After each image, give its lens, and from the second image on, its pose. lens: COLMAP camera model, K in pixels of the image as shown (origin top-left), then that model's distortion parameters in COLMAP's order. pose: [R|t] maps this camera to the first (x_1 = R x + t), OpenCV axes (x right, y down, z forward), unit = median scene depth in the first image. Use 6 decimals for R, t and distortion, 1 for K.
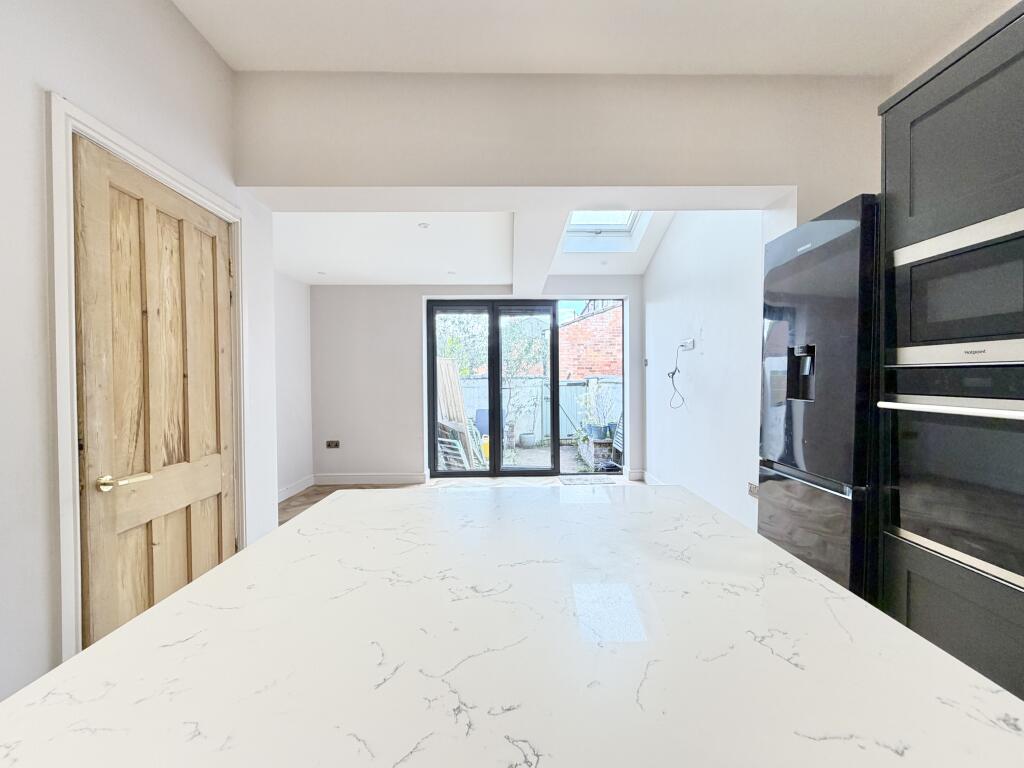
lens RADIAL K [[424.8, 0, 517.6], [0, 424.8, 383.8], [0, 0, 1]] dist [-0.000368, -0.000043]
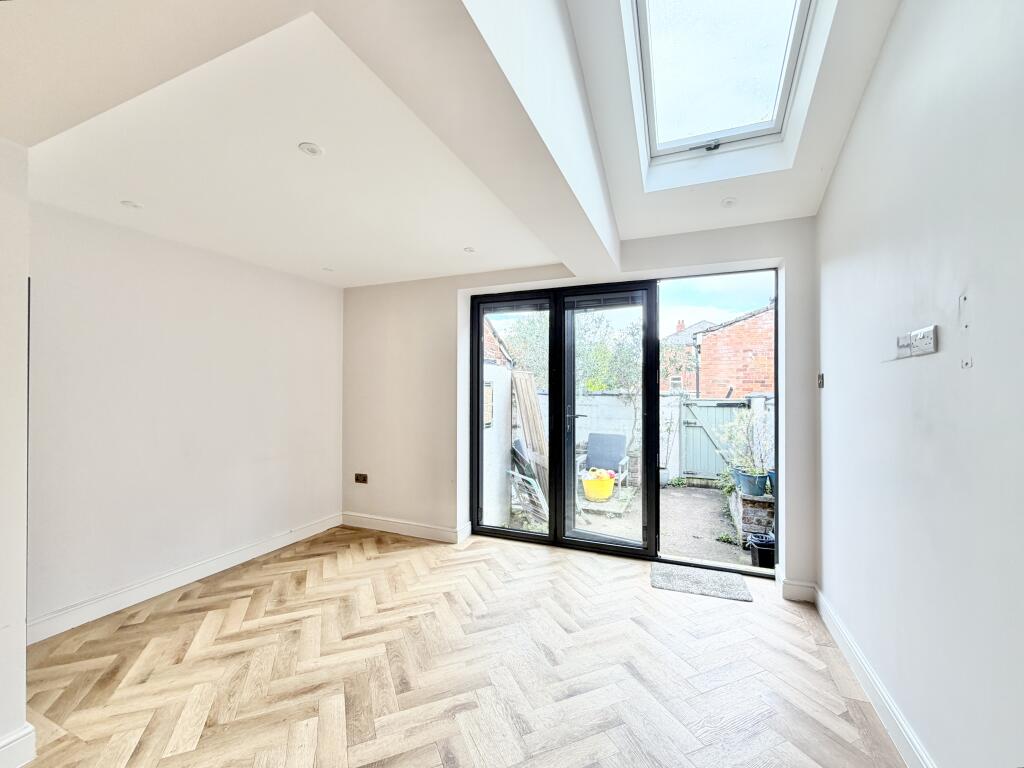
lens RADIAL K [[420.2, 0, 510.3], [0, 420.2, 385.5], [0, 0, 1]] dist [-0.000559, -0.000156]
pose [[0.915137, 0.007769, -0.403067, 0.149667], [-0.015434, 0.999757, -0.015770, -0.027920], [0.402846, 0.020653, 0.915035, 0.346856]]
